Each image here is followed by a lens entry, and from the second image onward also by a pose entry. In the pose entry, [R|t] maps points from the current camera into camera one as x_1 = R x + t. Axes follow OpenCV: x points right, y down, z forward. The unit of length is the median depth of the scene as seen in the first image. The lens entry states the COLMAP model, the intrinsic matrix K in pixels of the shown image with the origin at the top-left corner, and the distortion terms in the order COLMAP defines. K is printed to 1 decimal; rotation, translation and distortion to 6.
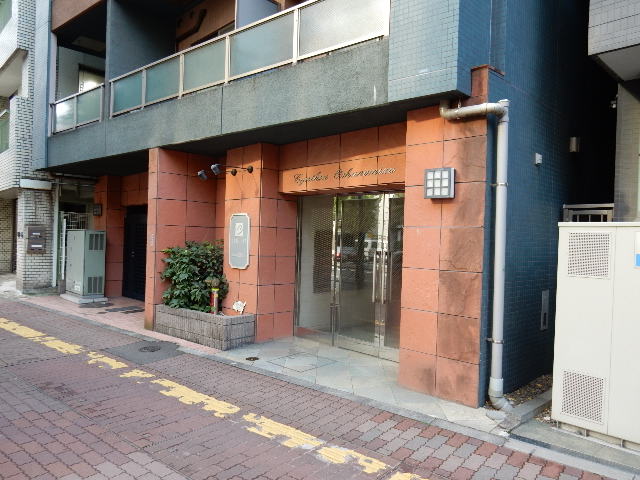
lens RADIAL K [[474.0, 0, 320.0], [0, 474.0, 240.0], [0, 0, 1]] dist [0.001792, -0.003250]
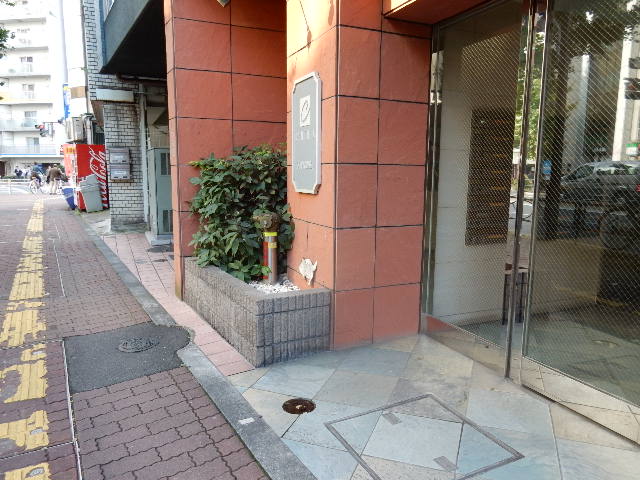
lens RADIAL K [[474.0, 0, 320.0], [0, 474.0, 240.0], [0, 0, 1]] dist [0.001792, -0.003250]
pose [[0.939540, 0.024807, -0.341539, 0.014073], [0.021194, 0.991248, 0.130300, 0.058584], [0.341783, -0.129661, 0.930791, 0.707344]]
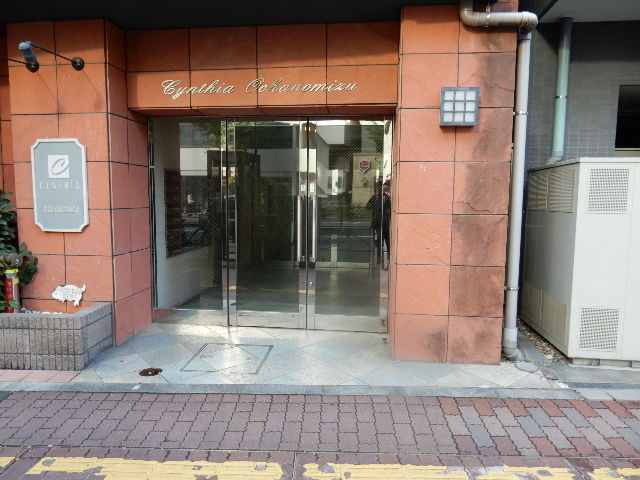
lens RADIAL K [[474.0, 0, 320.0], [0, 474.0, 240.0], [0, 0, 1]] dist [0.001792, -0.003250]
pose [[0.777480, -0.085187, 0.623111, -0.382778], [0.014371, 0.992932, 0.117815, 0.005949], [-0.628743, -0.082644, 0.773209, 0.427275]]
